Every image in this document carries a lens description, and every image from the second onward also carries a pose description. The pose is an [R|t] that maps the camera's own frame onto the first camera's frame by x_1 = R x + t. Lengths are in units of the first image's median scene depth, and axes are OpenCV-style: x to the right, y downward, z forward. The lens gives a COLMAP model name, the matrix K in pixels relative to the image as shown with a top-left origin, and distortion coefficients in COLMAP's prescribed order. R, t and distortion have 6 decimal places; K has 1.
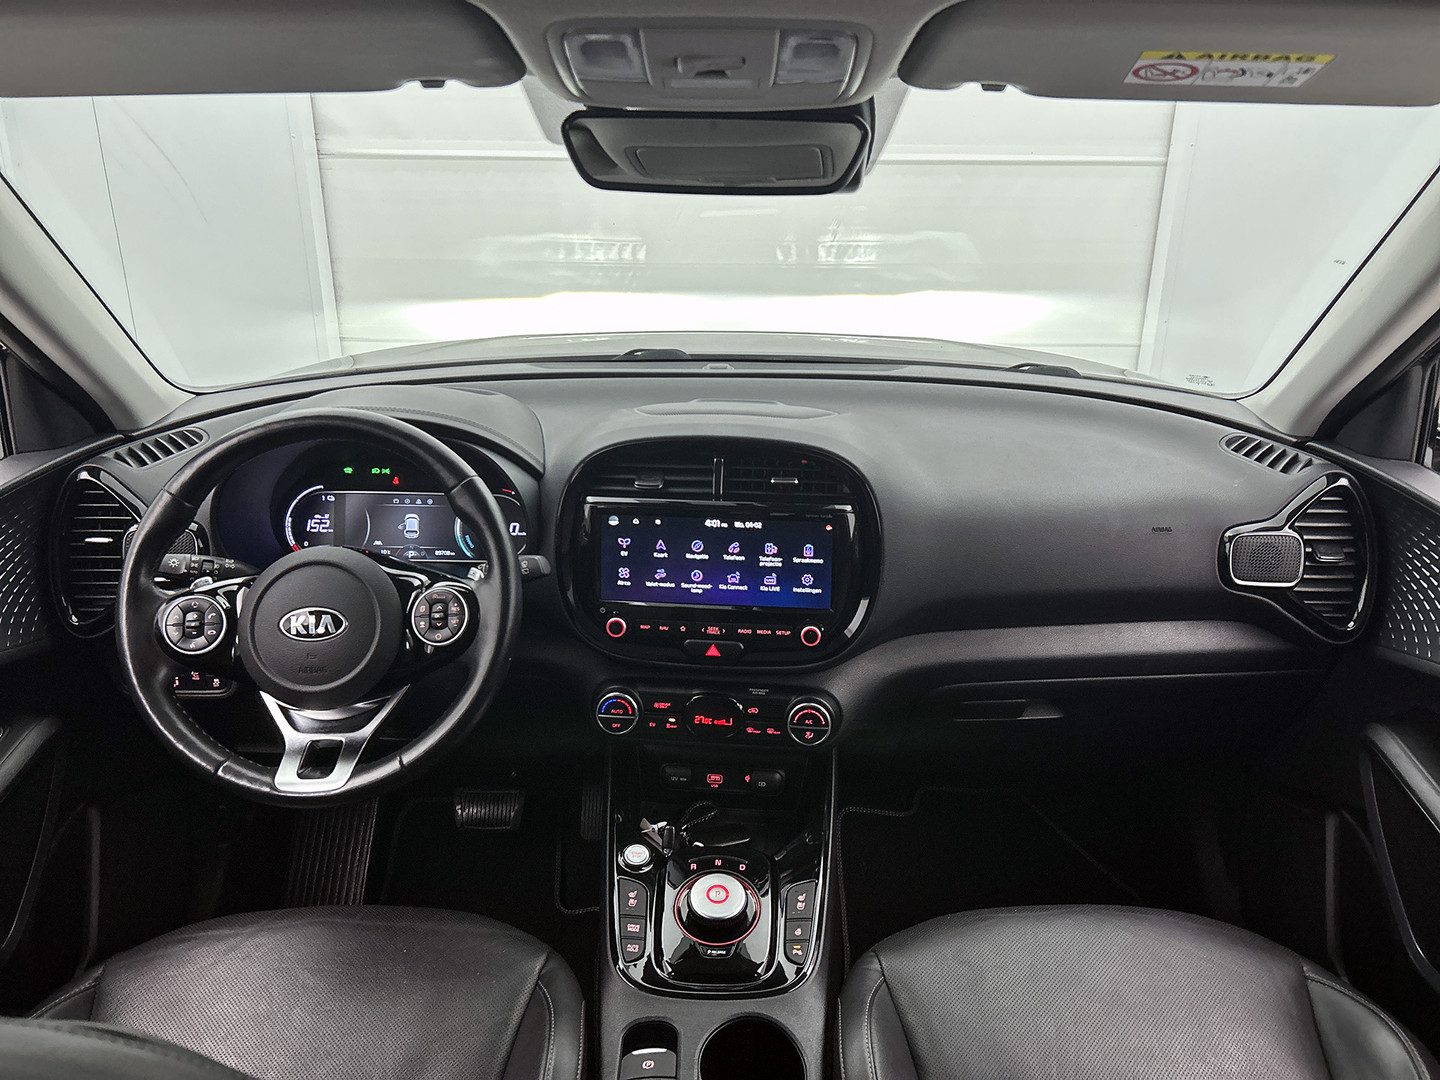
lens RADIAL K [[1086.3, 0, 720.0], [0, 1086.3, 540.0], [0, 0, 1]] dist [0.098735, -0.133196]
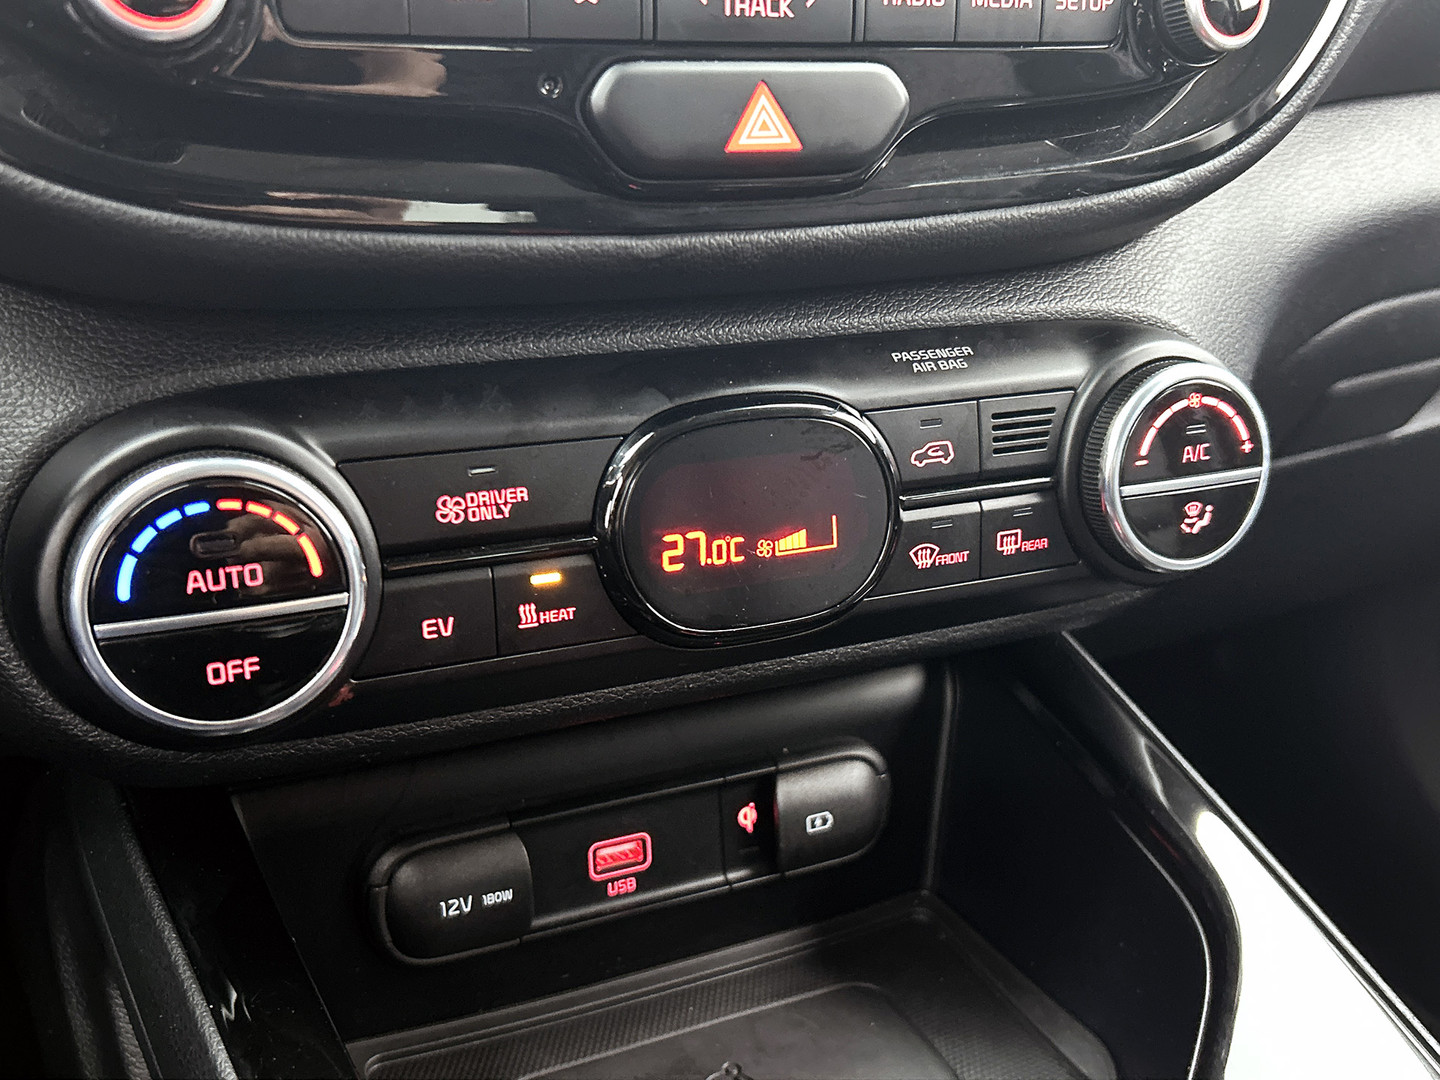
lens RADIAL K [[1422.8, 0, 720.0], [0, 1422.8, 540.0], [0, 0, 1]] dist [0.130836, 0.000219]
pose [[0.857611, -0.162716, 0.487880, -0.129477], [0.149779, 0.986532, 0.065737, 0.145223], [-0.492005, 0.016697, 0.870432, 0.770322]]
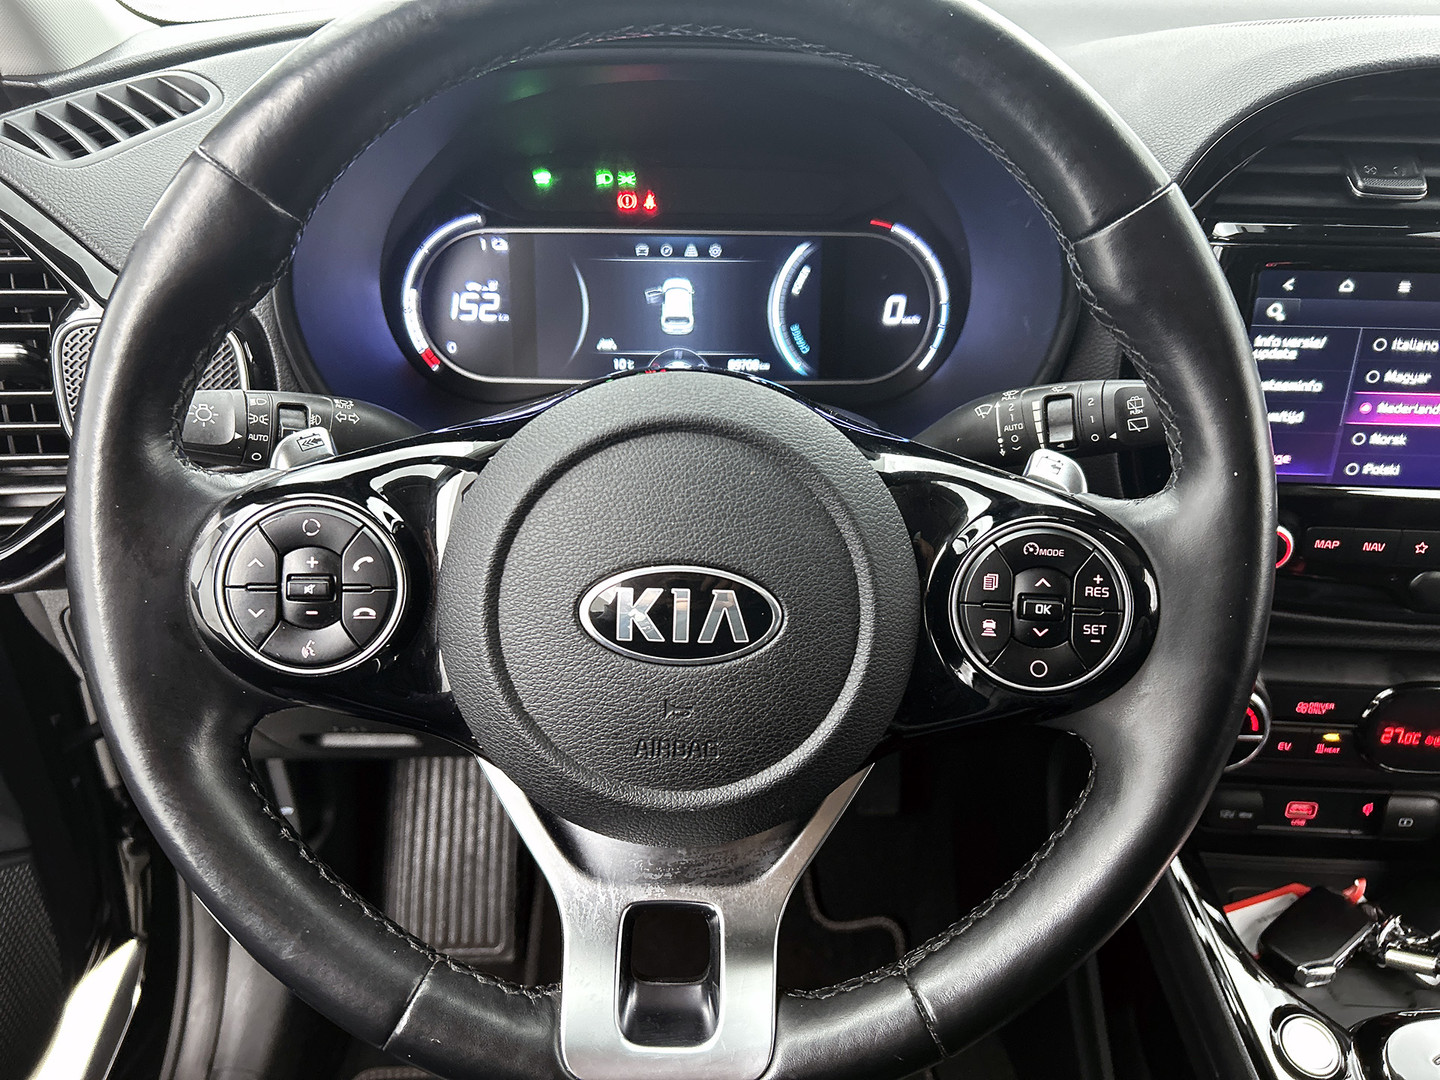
lens RADIAL K [[1086.3, 0, 720.0], [0, 1086.3, 540.0], [0, 0, 1]] dist [0.098735, -0.133196]
pose [[0.998795, -0.020131, 0.044758, -0.310672], [0.010565, 0.978814, 0.204479, -0.011117], [-0.047927, -0.203760, 0.977847, 0.569842]]
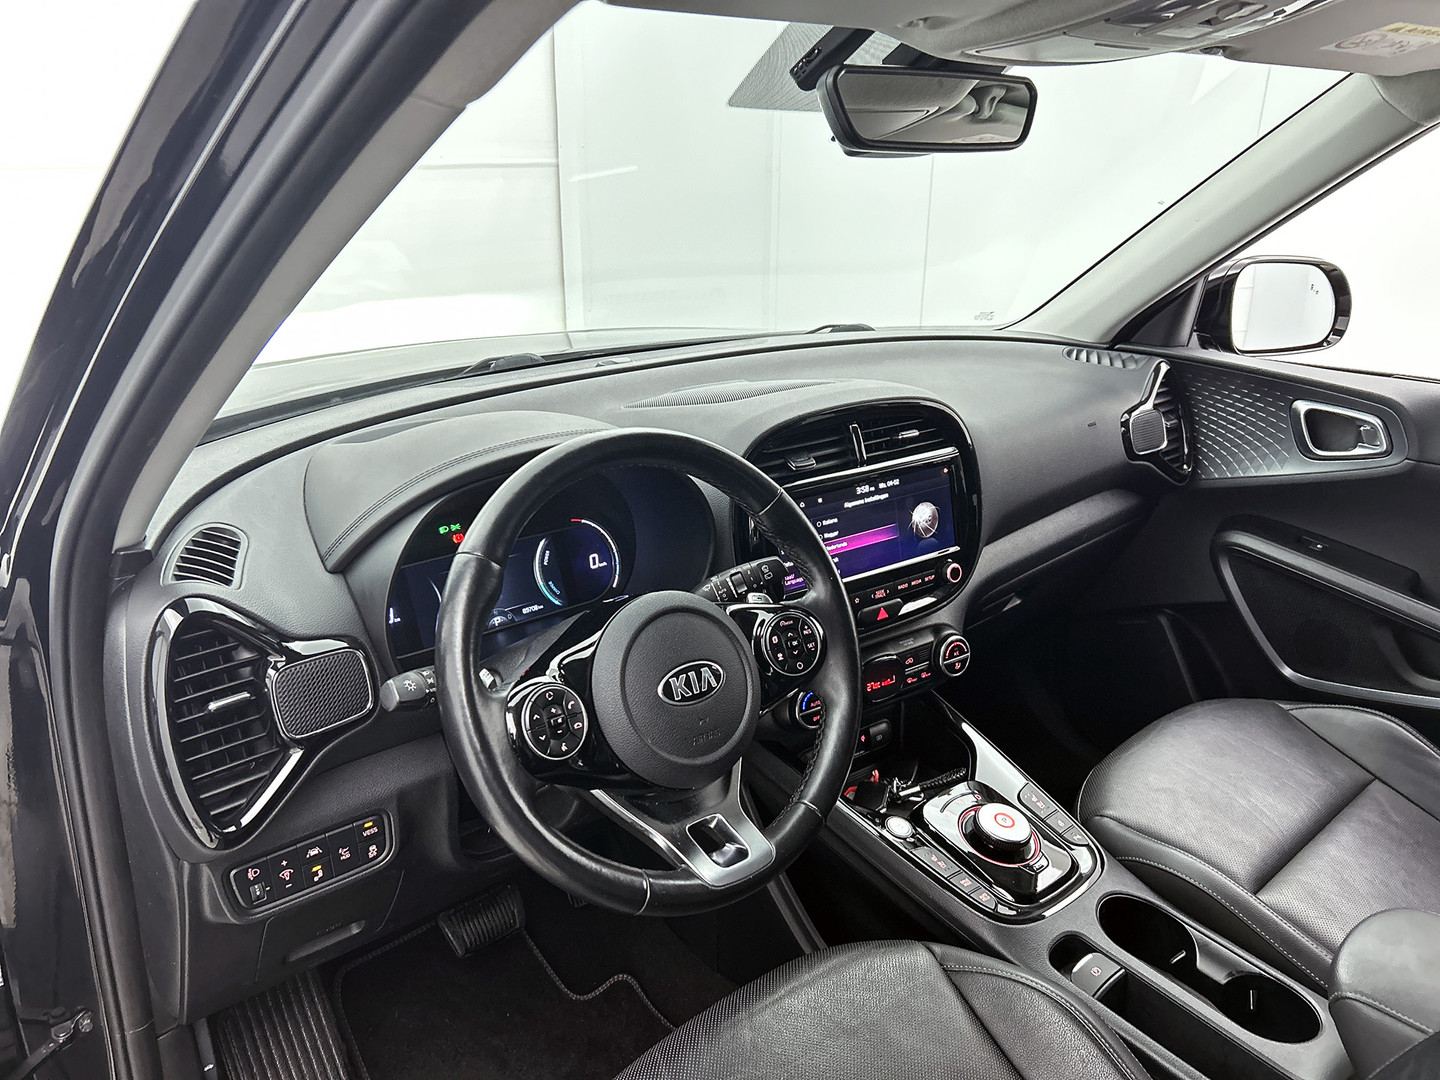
lens RADIAL K [[1085.7, 0, 726.5], [0, 1085.7, 565.2], [0, 0, 1]] dist [0.051107, -0.000271]
pose [[0.753612, -0.243191, 0.610677, -0.692574], [0.237993, 0.966959, 0.091376, -0.065982], [-0.612722, 0.076475, 0.786590, 0.276995]]
